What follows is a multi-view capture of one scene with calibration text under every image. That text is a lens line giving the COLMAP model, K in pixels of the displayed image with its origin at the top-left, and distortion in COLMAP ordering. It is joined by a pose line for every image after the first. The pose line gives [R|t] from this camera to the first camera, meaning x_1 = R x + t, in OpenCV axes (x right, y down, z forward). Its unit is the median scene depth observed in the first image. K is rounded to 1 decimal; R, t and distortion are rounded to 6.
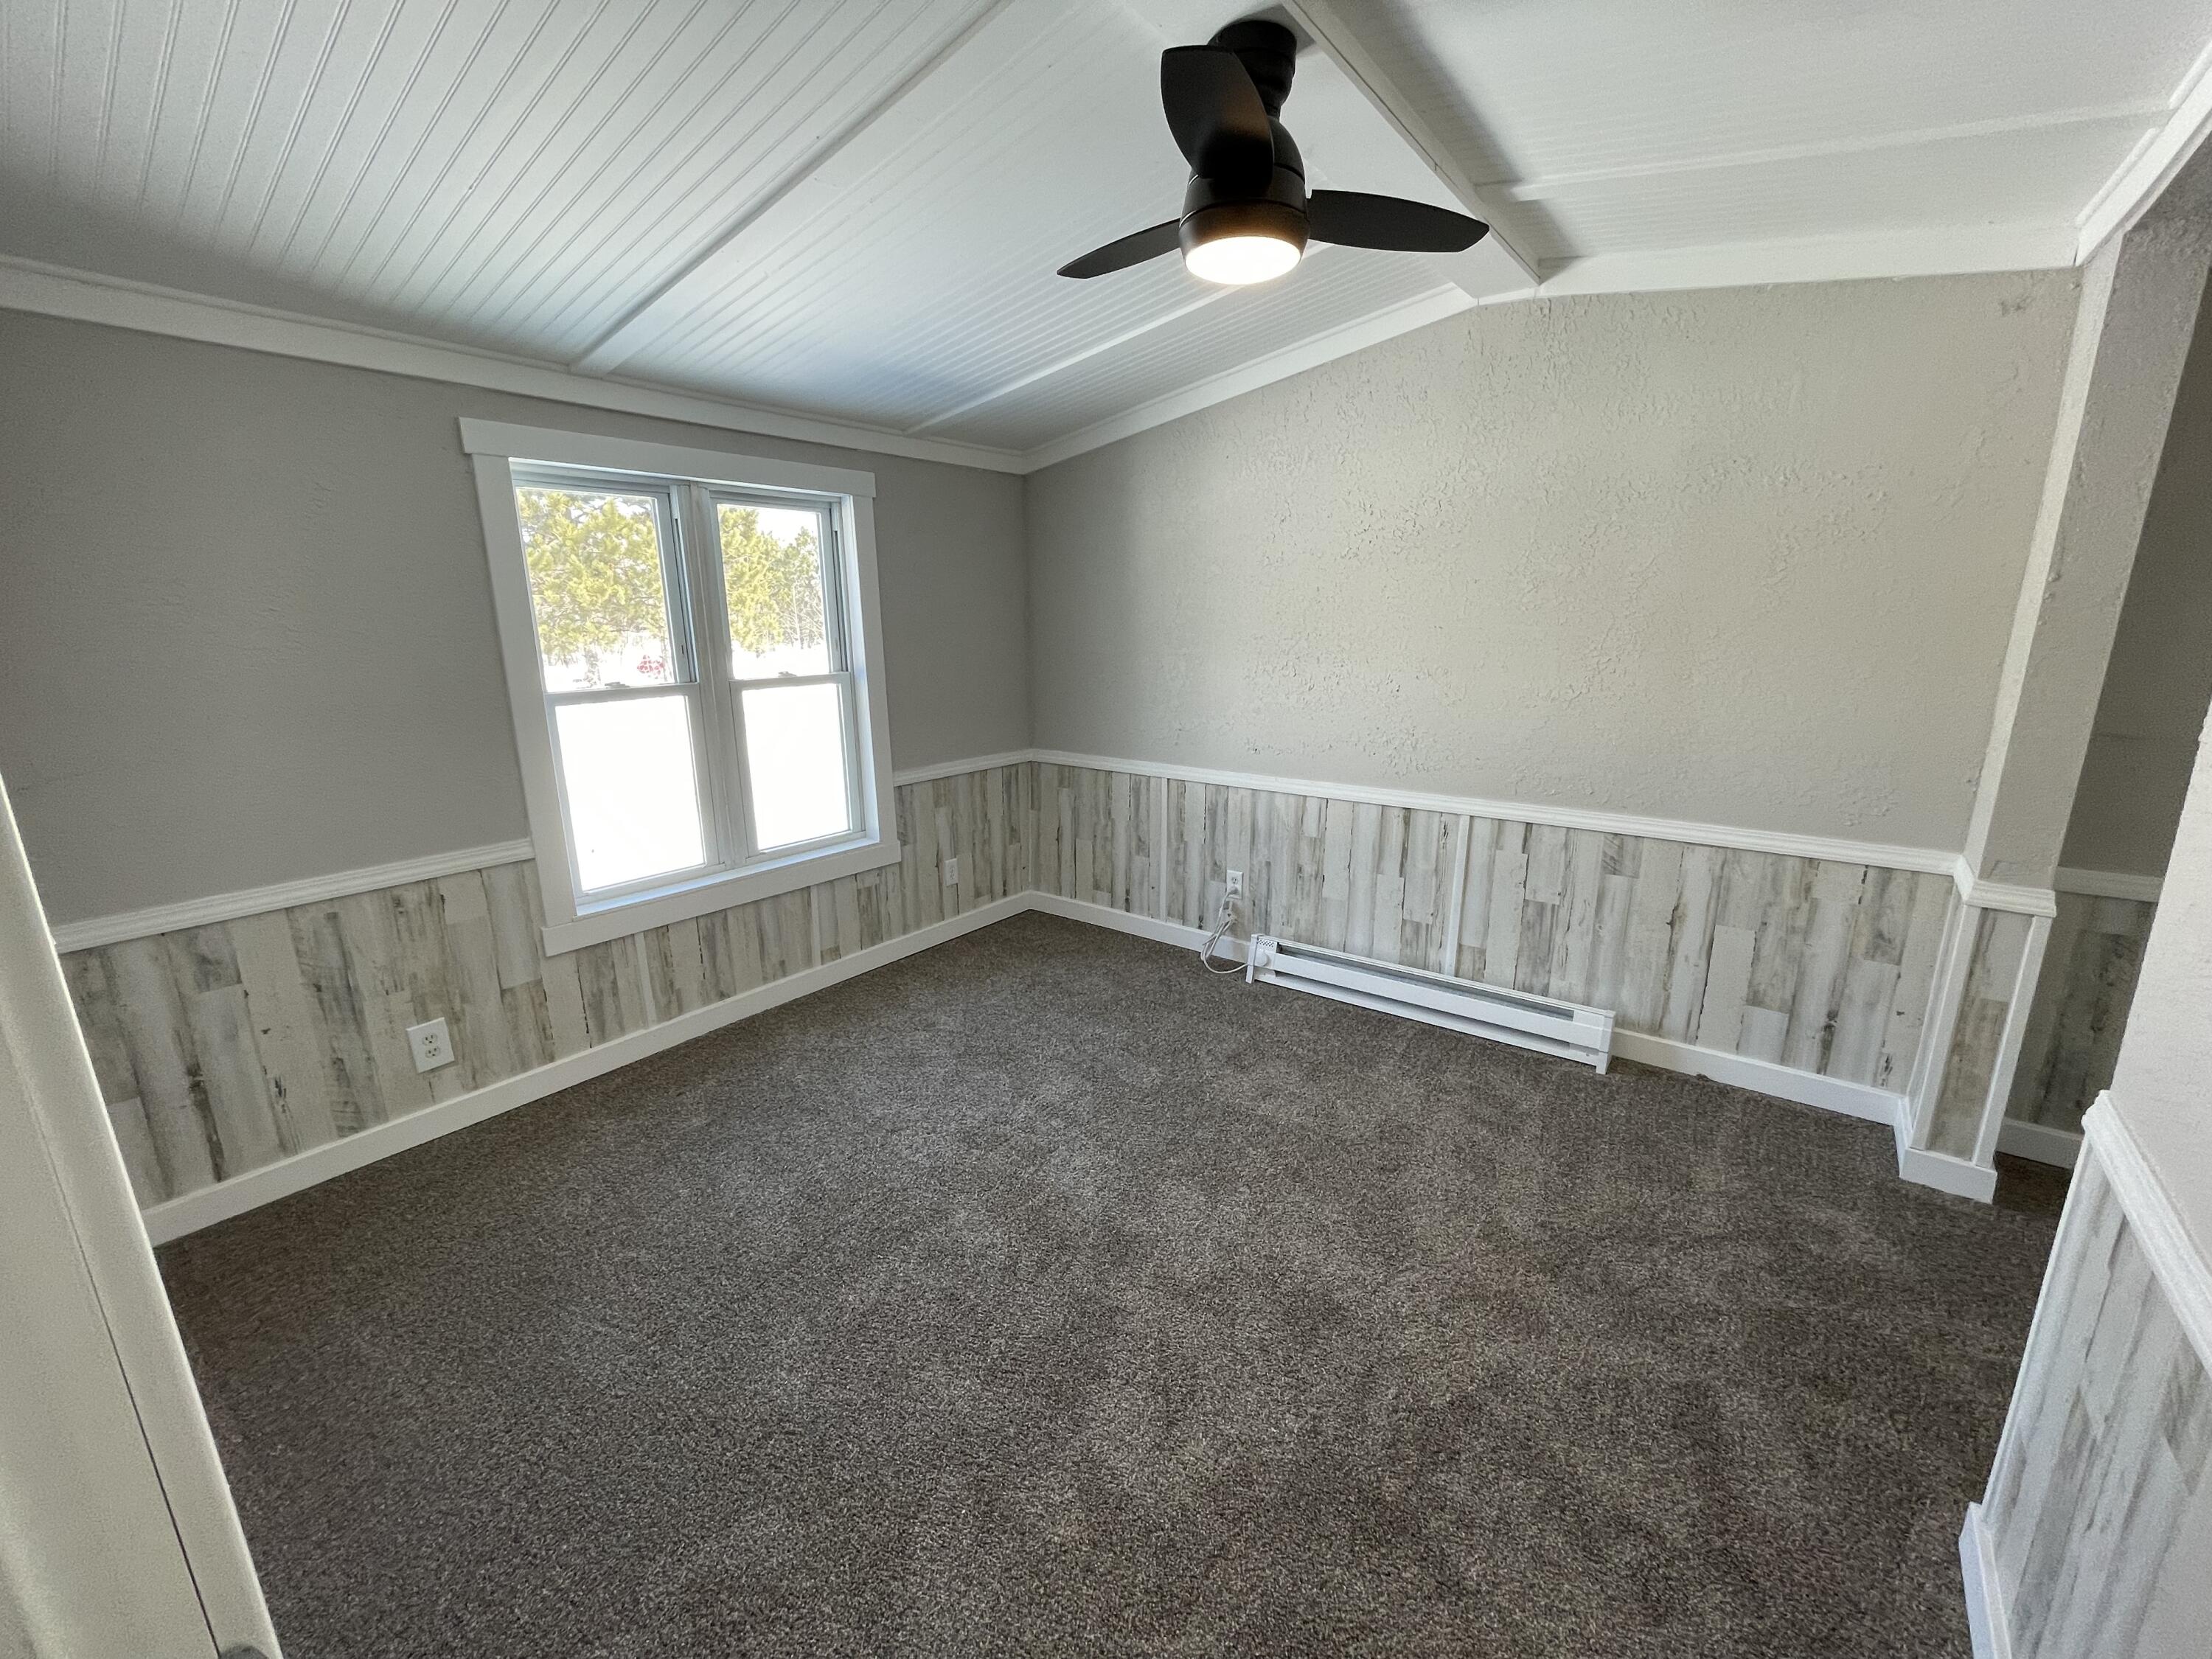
lens RADIAL K [[890.7, 0, 1104.0], [0, 890.7, 843.2], [0, 0, 1]] dist [-0.000039, -0.000534]
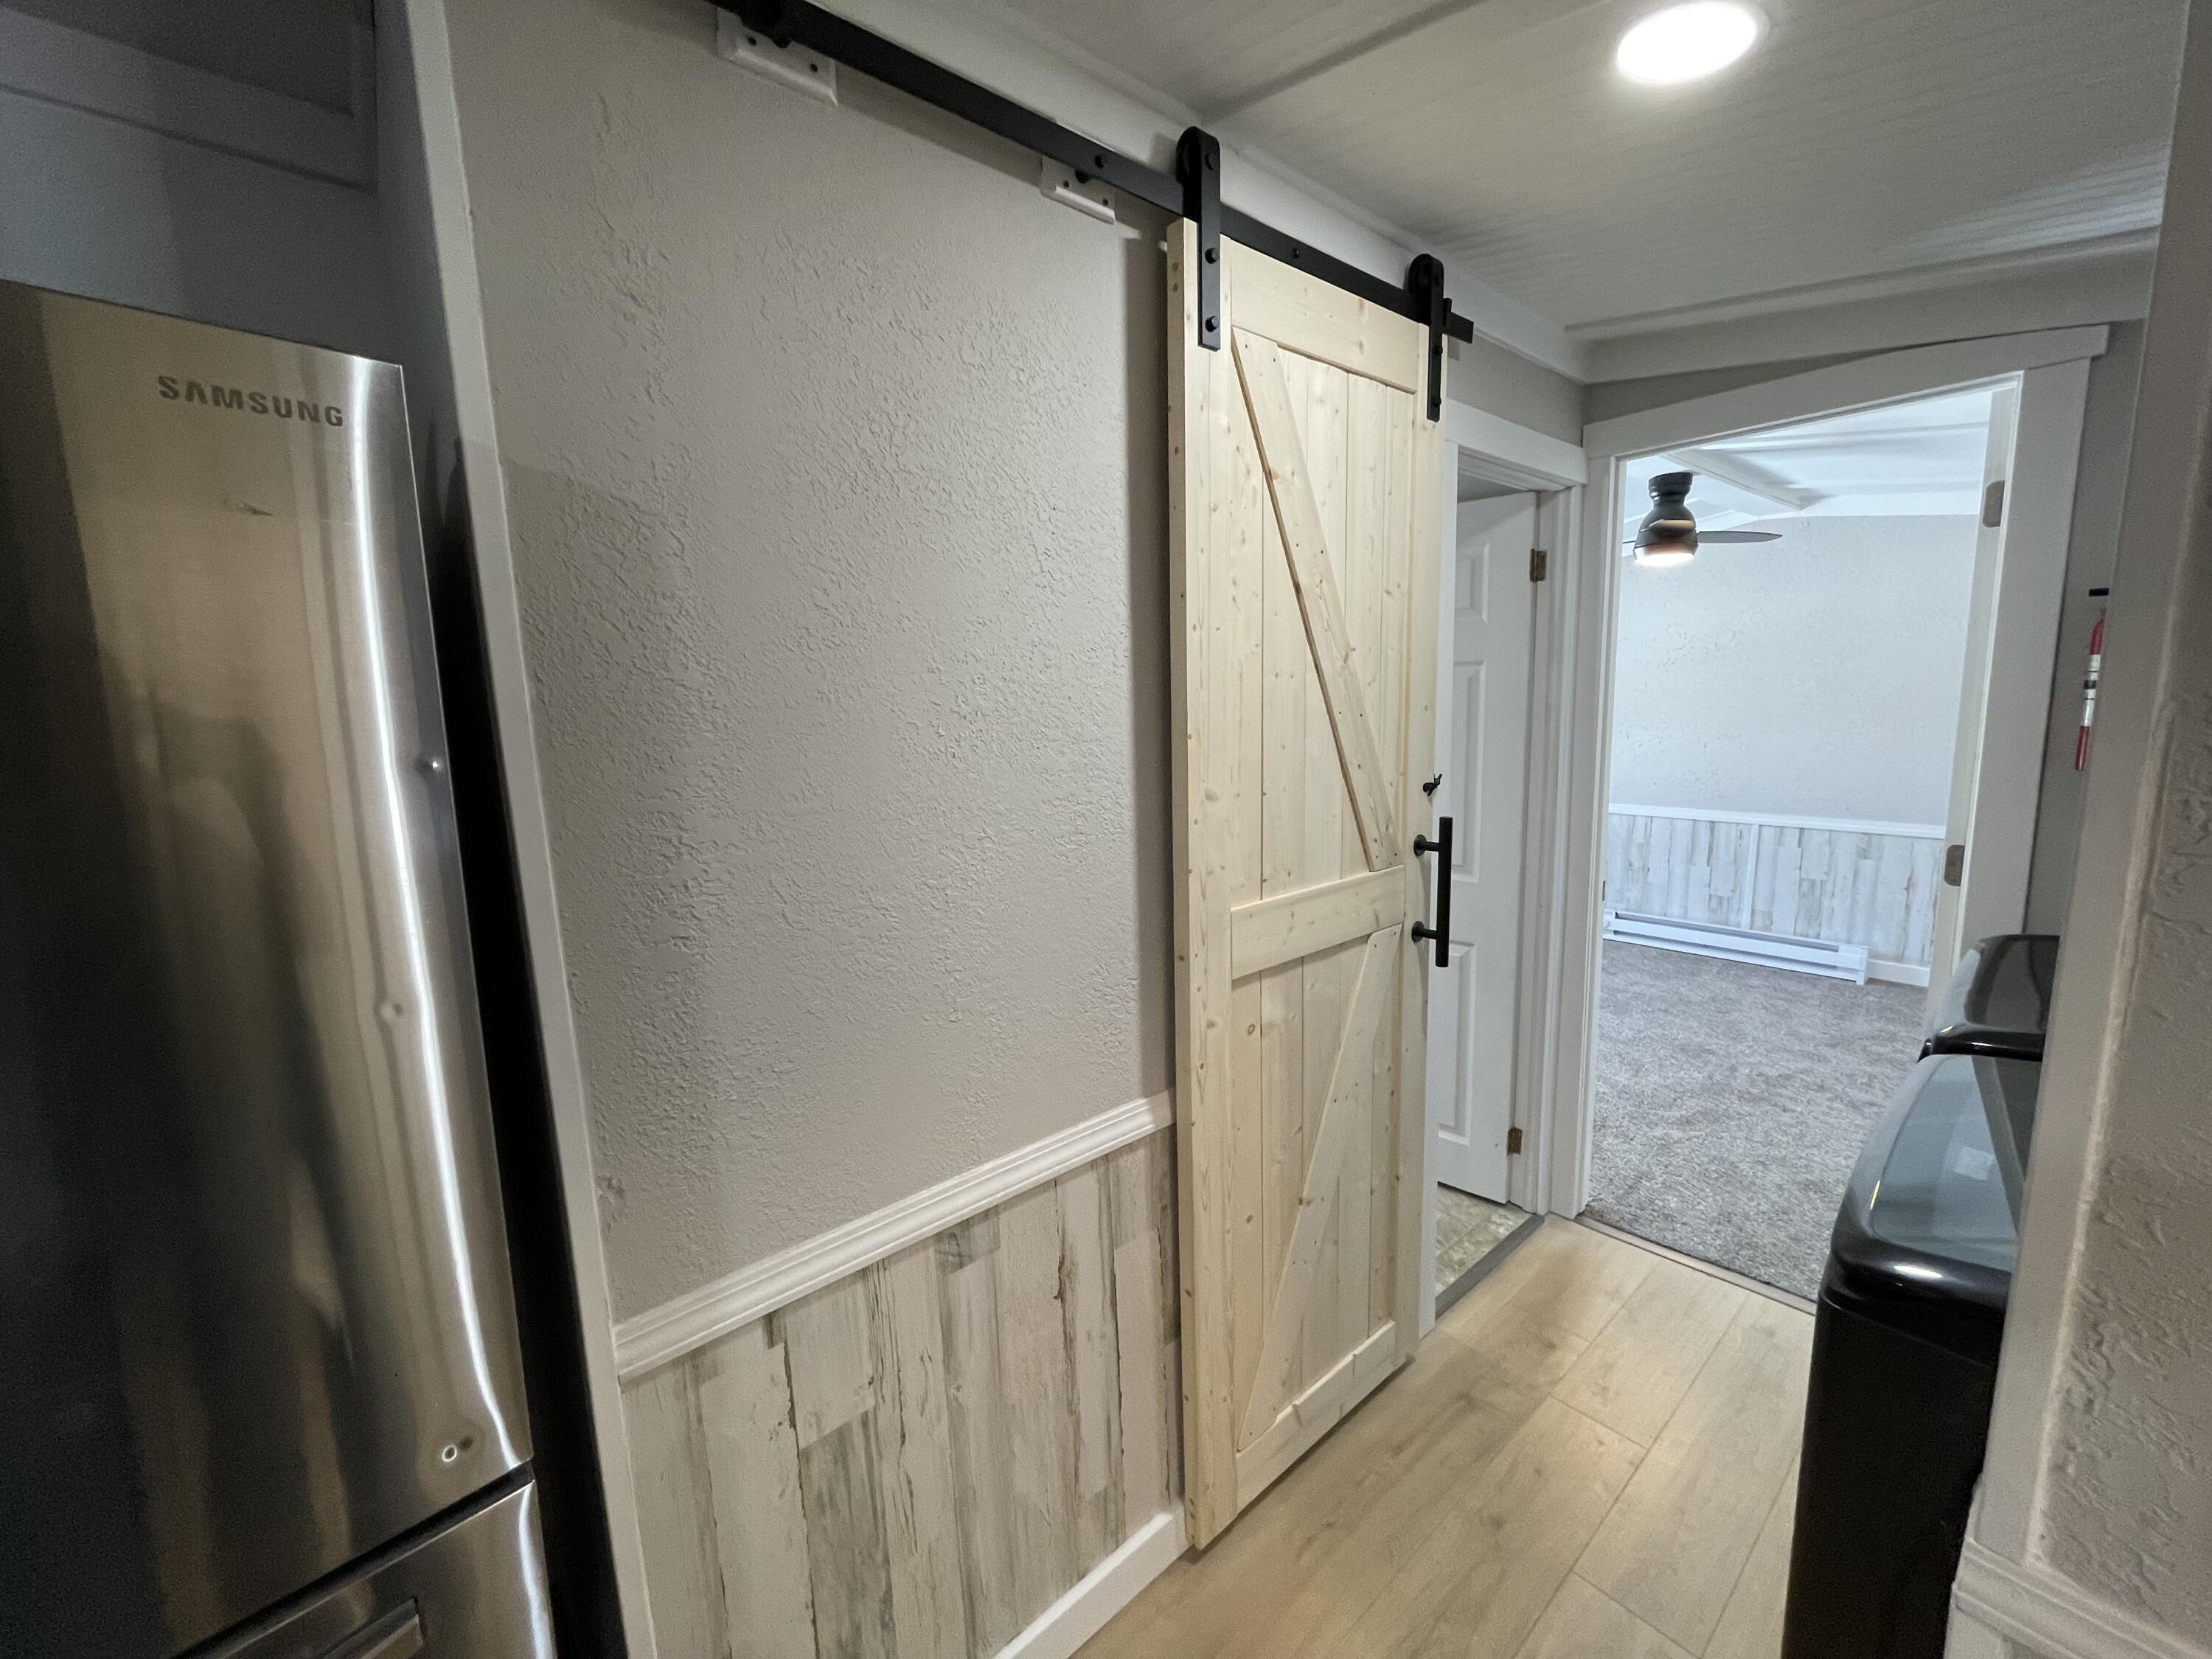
lens RADIAL K [[890.7, 0, 1110.2], [0, 890.7, 843.2], [0, 0, 1]] dist [-0.000039, -0.000534]
pose [[0.981049, 0.011365, -0.193425, -0.421225], [-0.026849, 0.996622, -0.077619, 0.159862], [0.191889, 0.081341, 0.978040, -0.777905]]
